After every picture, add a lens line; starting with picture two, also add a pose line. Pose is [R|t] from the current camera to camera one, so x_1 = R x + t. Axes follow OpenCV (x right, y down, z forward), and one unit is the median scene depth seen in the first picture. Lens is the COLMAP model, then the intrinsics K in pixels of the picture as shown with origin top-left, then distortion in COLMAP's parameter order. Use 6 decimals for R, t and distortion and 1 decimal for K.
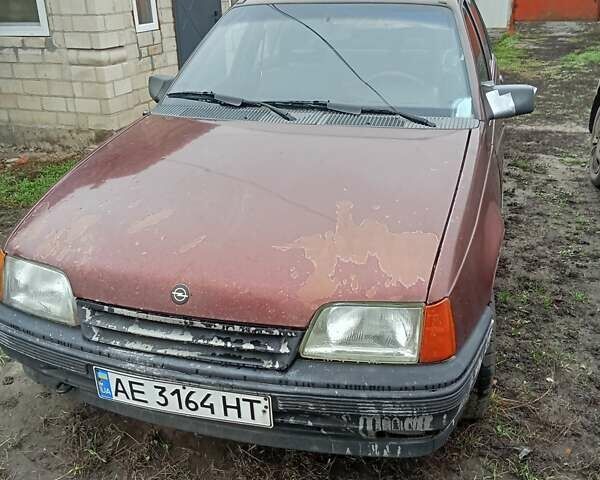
lens RADIAL K [[616.8, 0, 300.0], [0, 616.8, 240.0], [0, 0, 1]] dist [0.065380, -0.083778]
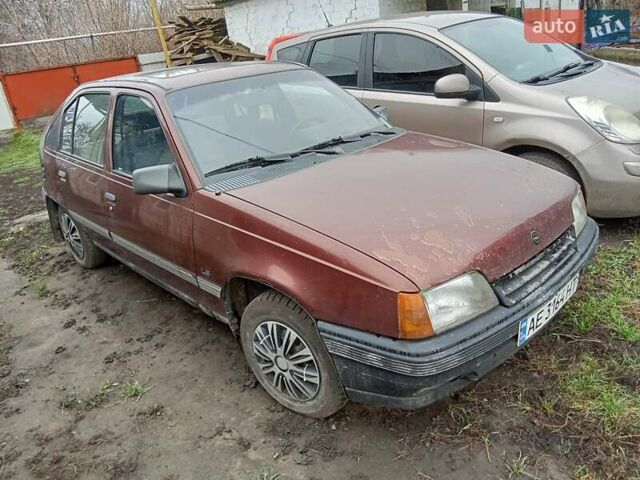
lens RADIAL K [[489.2, 0, 320.0], [0, 489.2, 240.0], [0, 0, 1]] dist [0.063865, -0.089740]
pose [[0.511436, -0.369279, 0.775929, -1.265468], [0.437260, 0.889152, 0.134954, -0.265810], [-0.739754, 0.270263, 0.616216, 0.622100]]
